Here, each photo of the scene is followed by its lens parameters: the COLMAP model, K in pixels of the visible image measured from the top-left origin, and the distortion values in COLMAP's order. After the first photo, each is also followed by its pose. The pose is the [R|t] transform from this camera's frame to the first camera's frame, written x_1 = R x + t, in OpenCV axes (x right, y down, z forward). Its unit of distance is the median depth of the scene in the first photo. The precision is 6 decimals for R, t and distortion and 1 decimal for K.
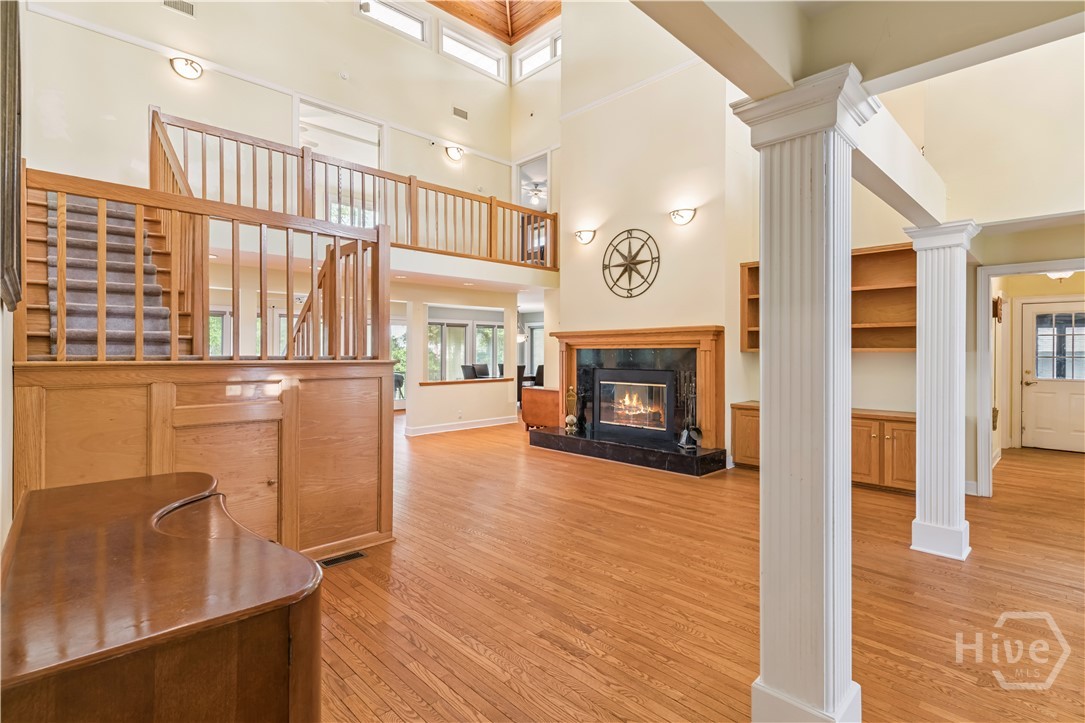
lens RADIAL K [[519.0, 0, 536.9], [0, 519.0, 356.1], [0, 0, 1]] dist [0.001811, 0.002456]
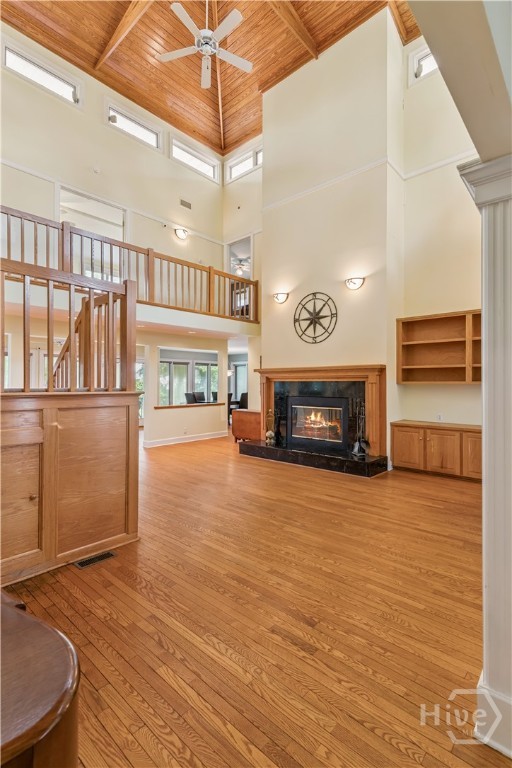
lens RADIAL K [[367.4, 0, 261.1], [0, 367.4, 383.0], [0, 0, 1]] dist [0.001811, 0.002456]
pose [[0.997492, 0.000492, 0.070776, -0.046981], [0.000002, 0.999976, -0.006972, -0.006051], [-0.070778, 0.006955, 0.997468, 0.109627]]
